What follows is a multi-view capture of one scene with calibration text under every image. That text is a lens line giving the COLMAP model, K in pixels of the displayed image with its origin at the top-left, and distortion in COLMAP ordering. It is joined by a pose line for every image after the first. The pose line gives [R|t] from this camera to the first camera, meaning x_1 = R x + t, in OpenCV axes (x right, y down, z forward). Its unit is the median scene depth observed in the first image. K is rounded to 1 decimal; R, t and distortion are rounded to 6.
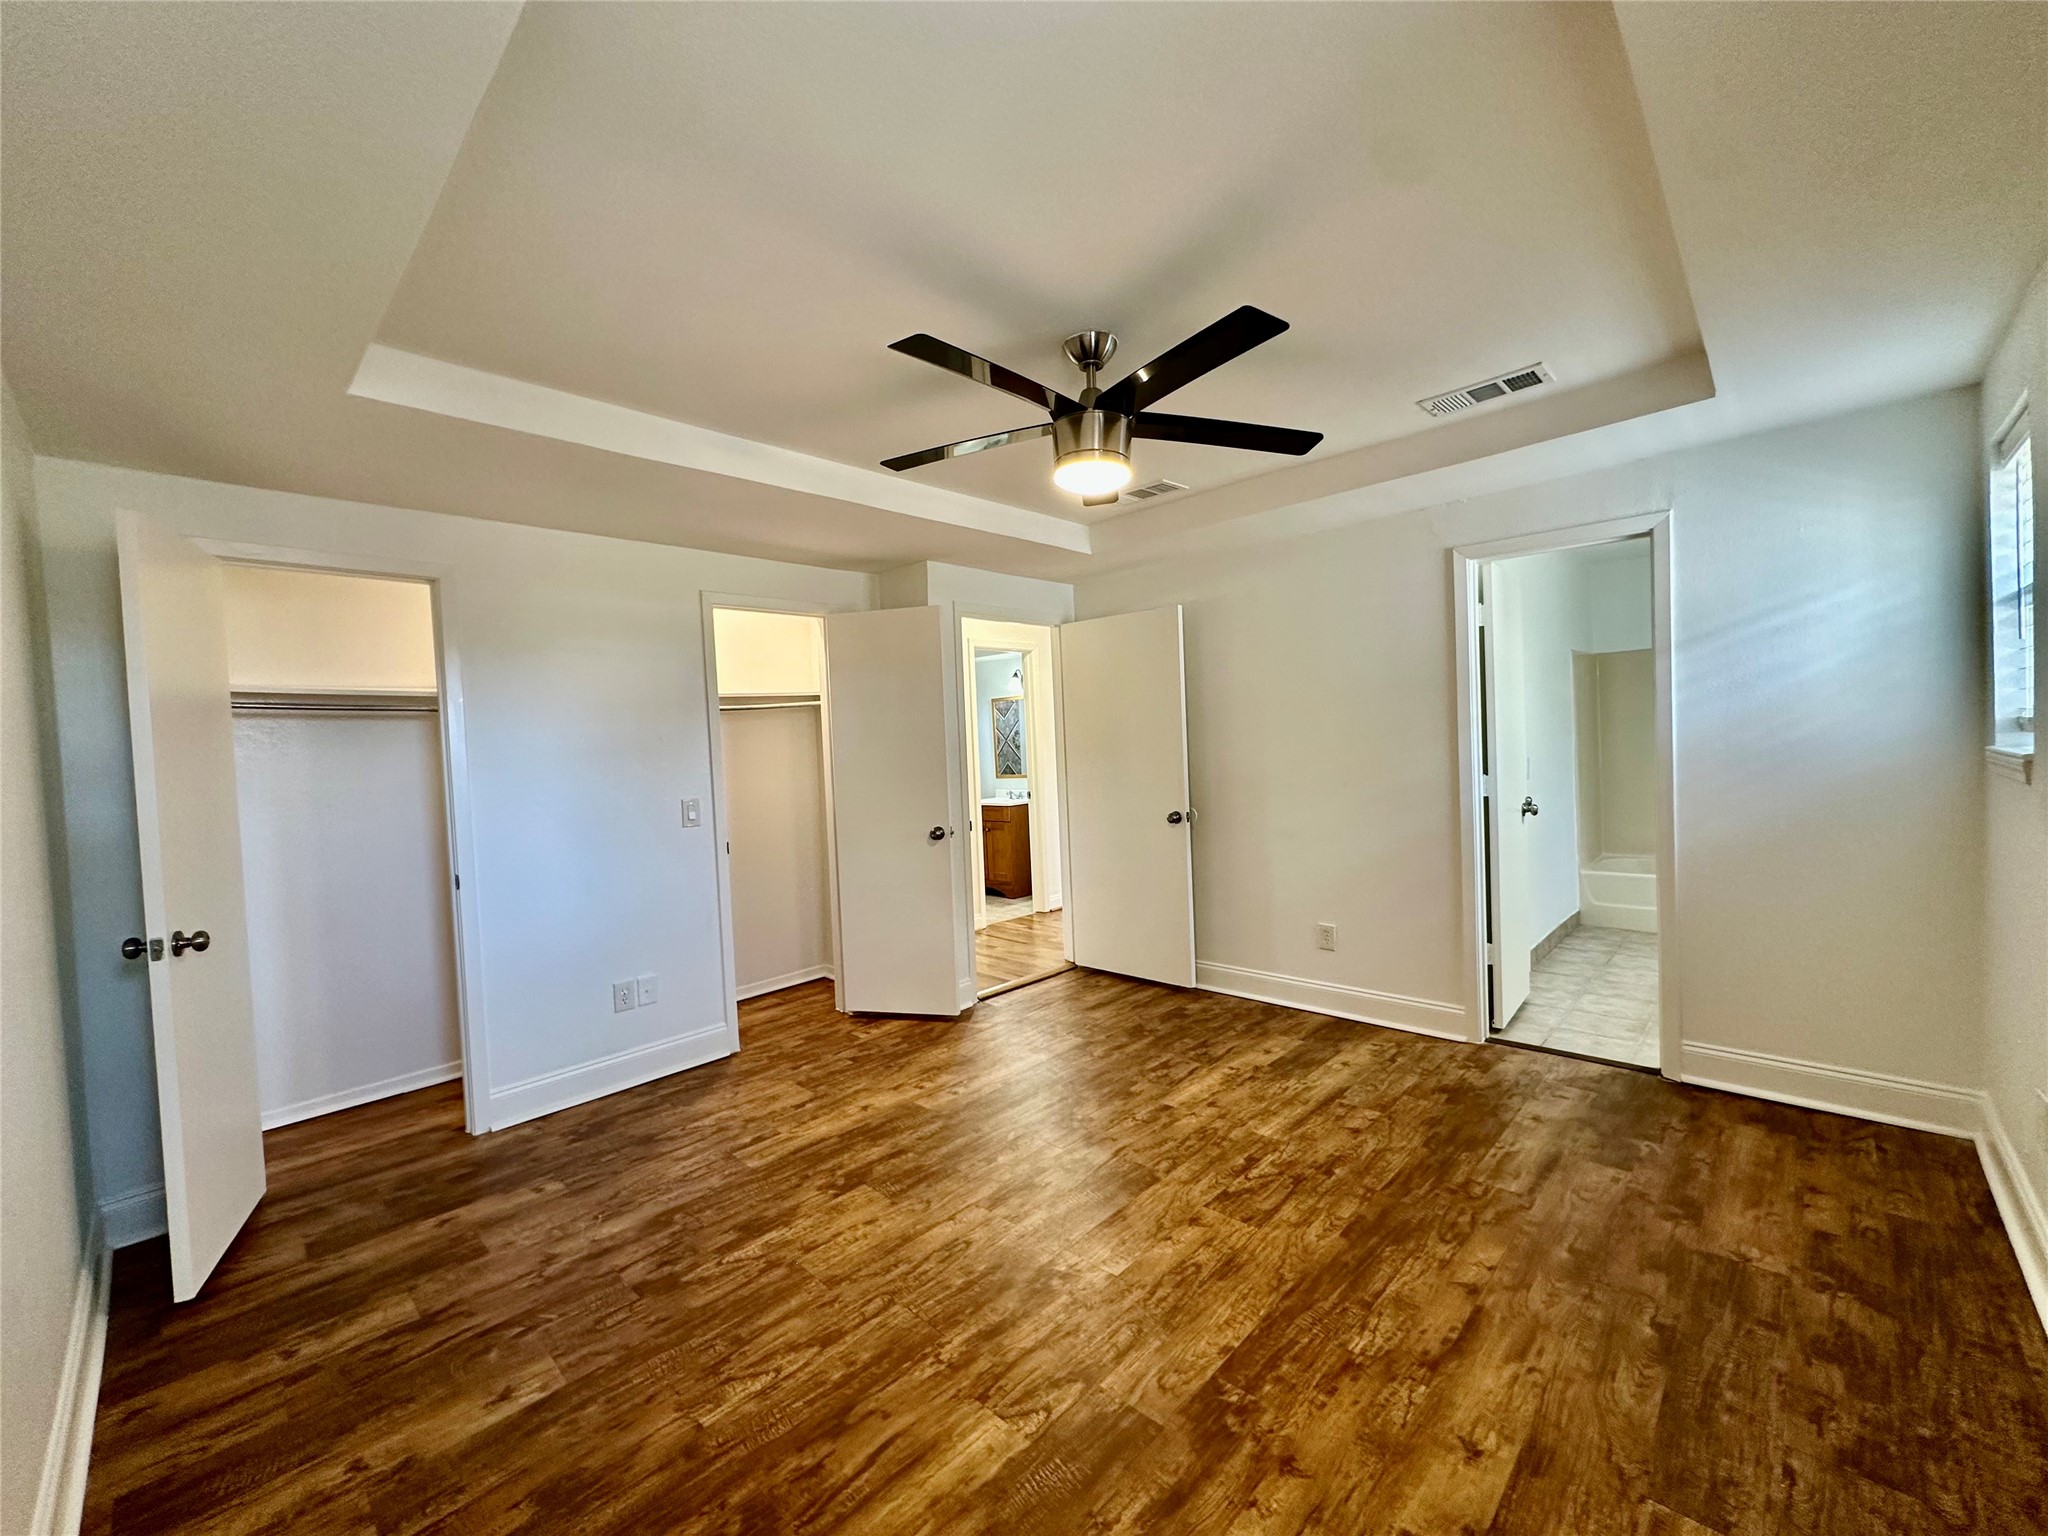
lens RADIAL K [[814.5, 0, 1023.9], [0, 814.5, 766.6], [0, 0, 1]] dist [-0.002641, 0.000243]
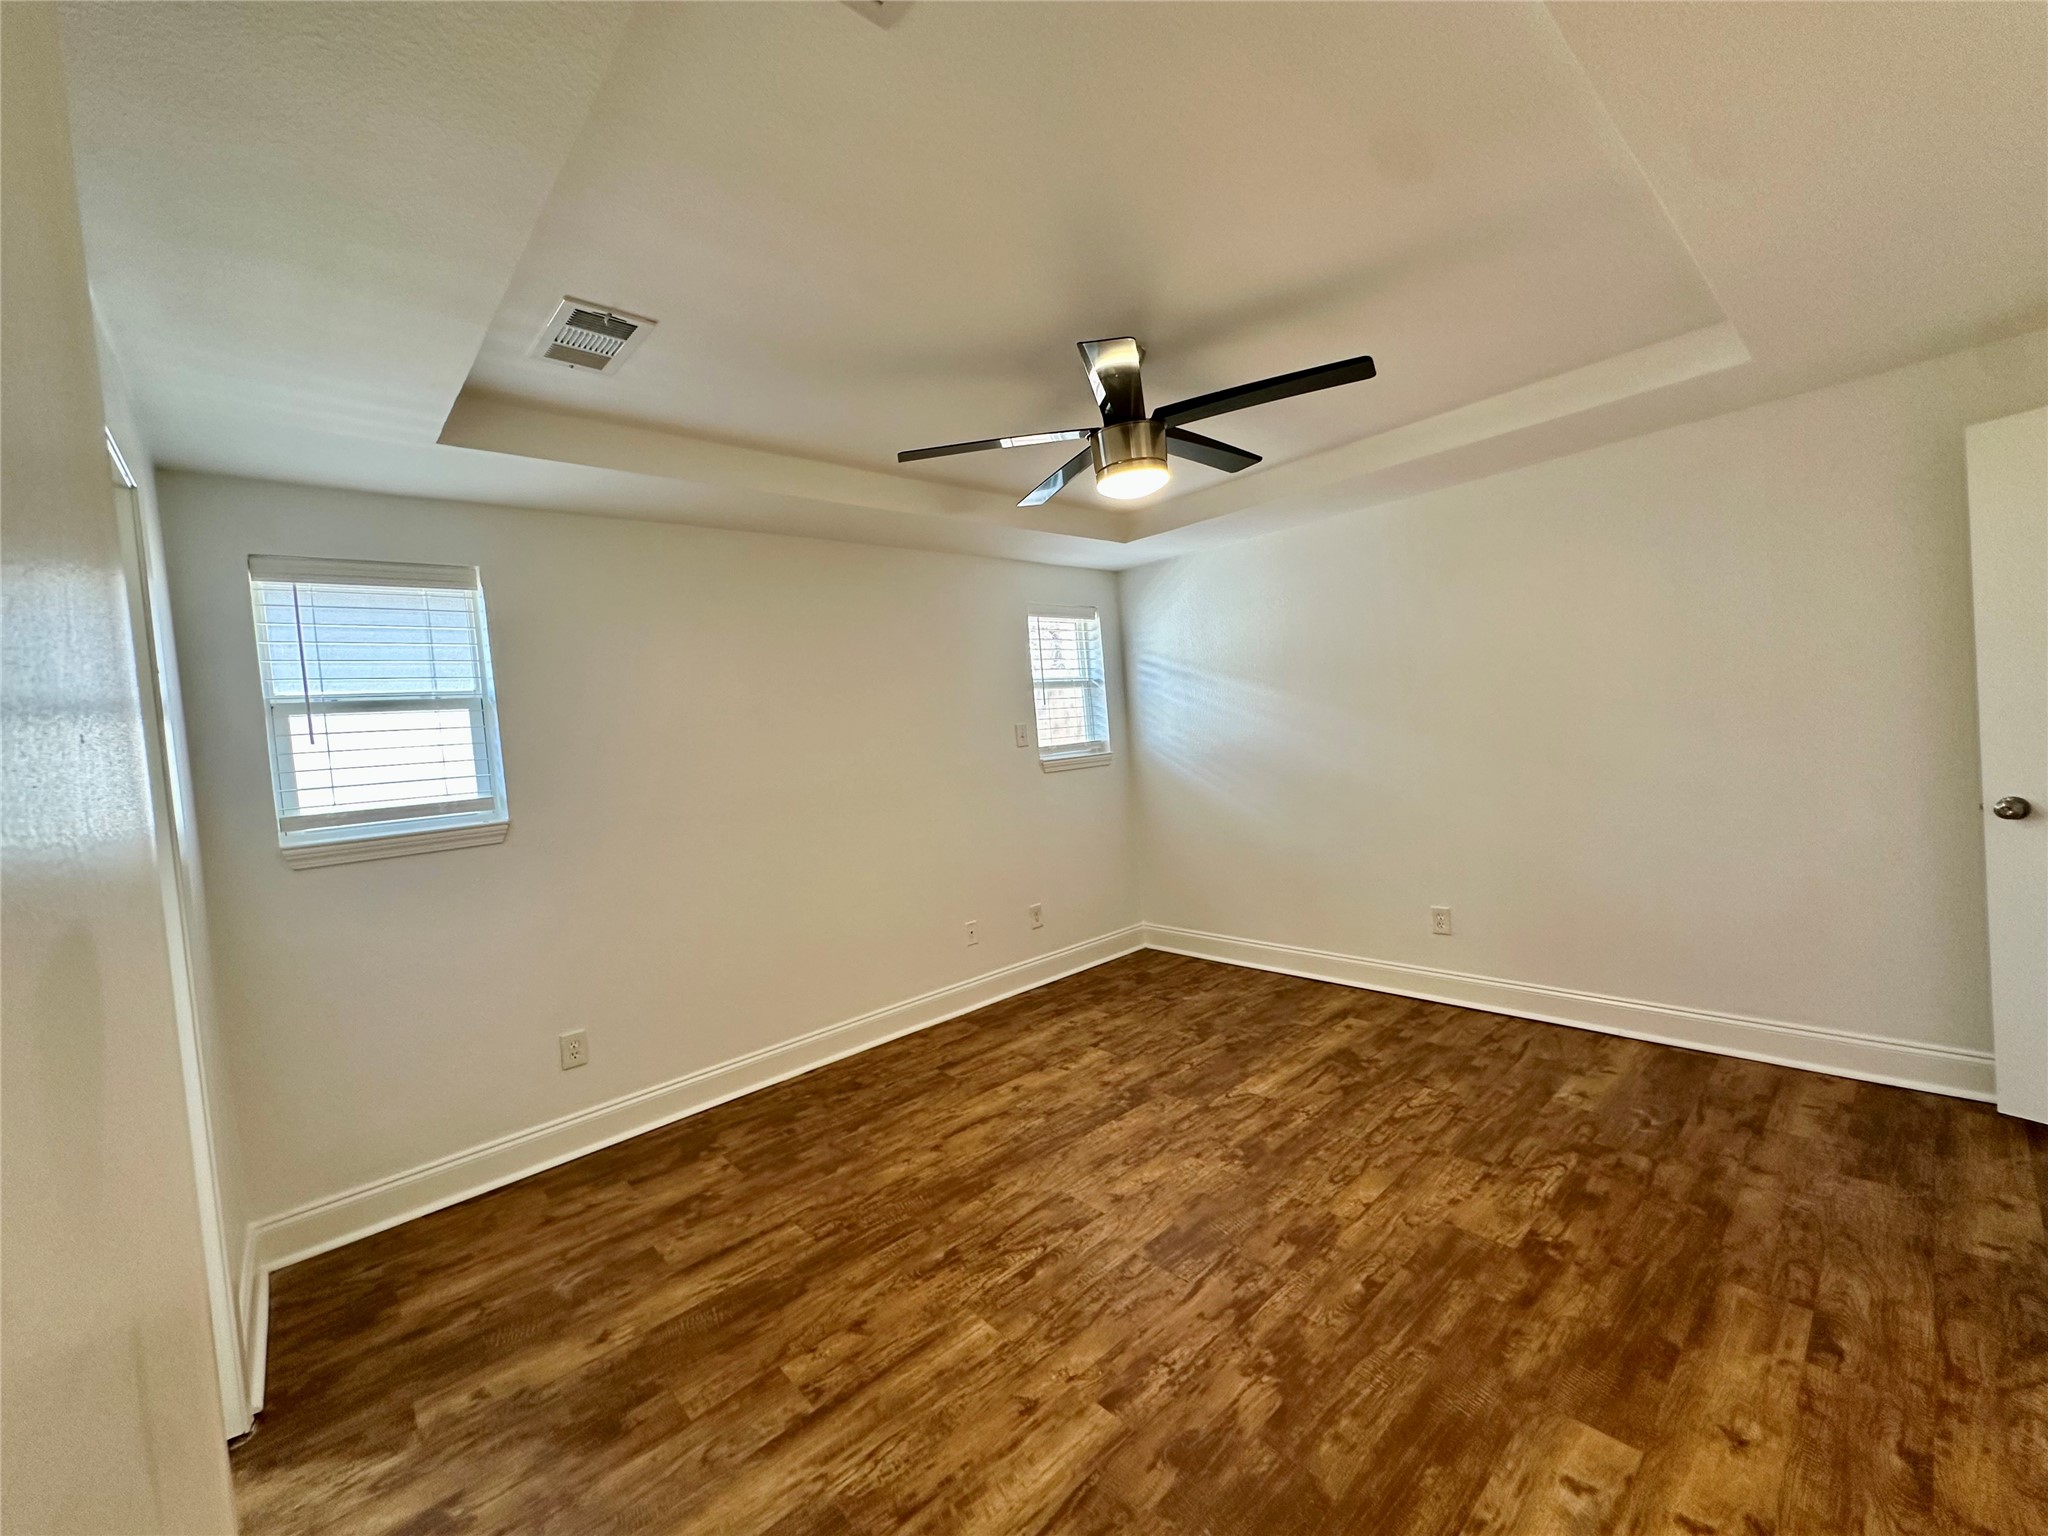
lens RADIAL K [[814.5, 0, 1023.3], [0, 814.5, 764.9], [0, 0, 1]] dist [-0.002641, 0.000243]
pose [[-0.989806, 0.121630, 0.074090, 0.180553], [0.126612, 0.989706, 0.066721, -0.076738], [-0.065212, 0.075422, -0.995017, 1.962144]]
